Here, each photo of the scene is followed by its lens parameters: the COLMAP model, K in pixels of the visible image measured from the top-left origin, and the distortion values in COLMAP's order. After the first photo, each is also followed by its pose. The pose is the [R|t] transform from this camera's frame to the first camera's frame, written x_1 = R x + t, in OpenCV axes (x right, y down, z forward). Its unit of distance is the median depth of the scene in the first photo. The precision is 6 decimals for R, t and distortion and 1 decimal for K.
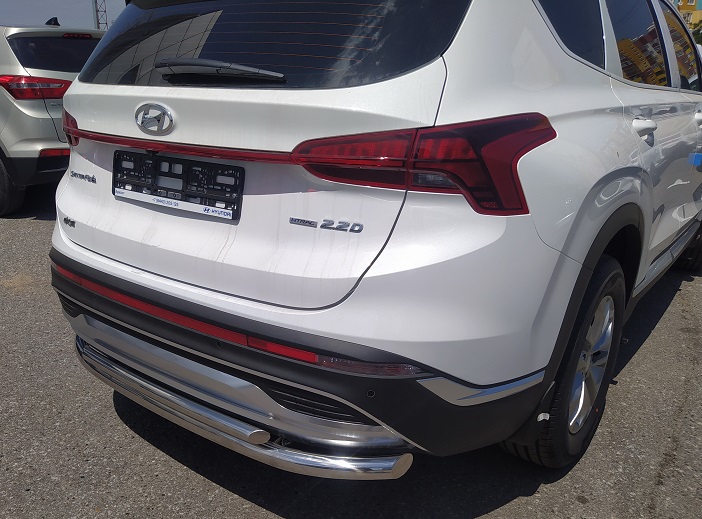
lens RADIAL K [[626.2, 0, 291.8], [0, 626.2, 305.9], [0, 0, 1]] dist [0.066256, -0.123612]
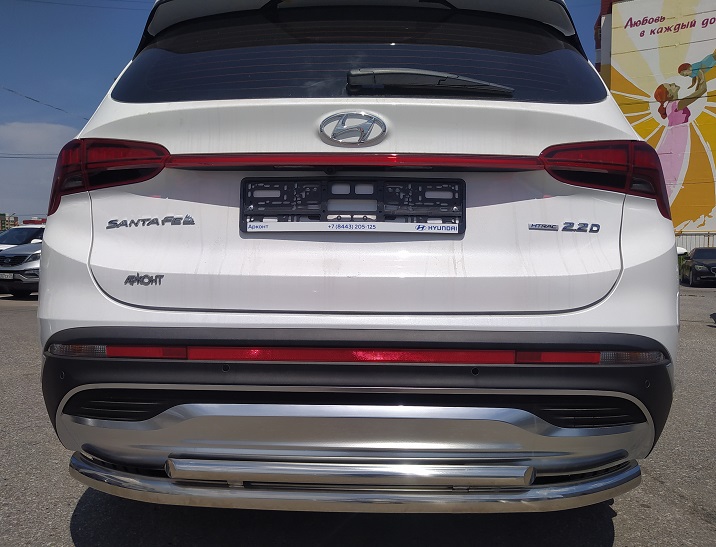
lens RADIAL K [[625.9, 0, 351.4], [0, 625.9, 289.7], [0, 0, 1]] dist [0.048696, -0.065581]
pose [[0.783338, -0.018606, 0.621317, -0.768186], [0.210956, 0.948186, -0.237572, 0.121731], [-0.584704, 0.317170, 0.746676, 0.422164]]
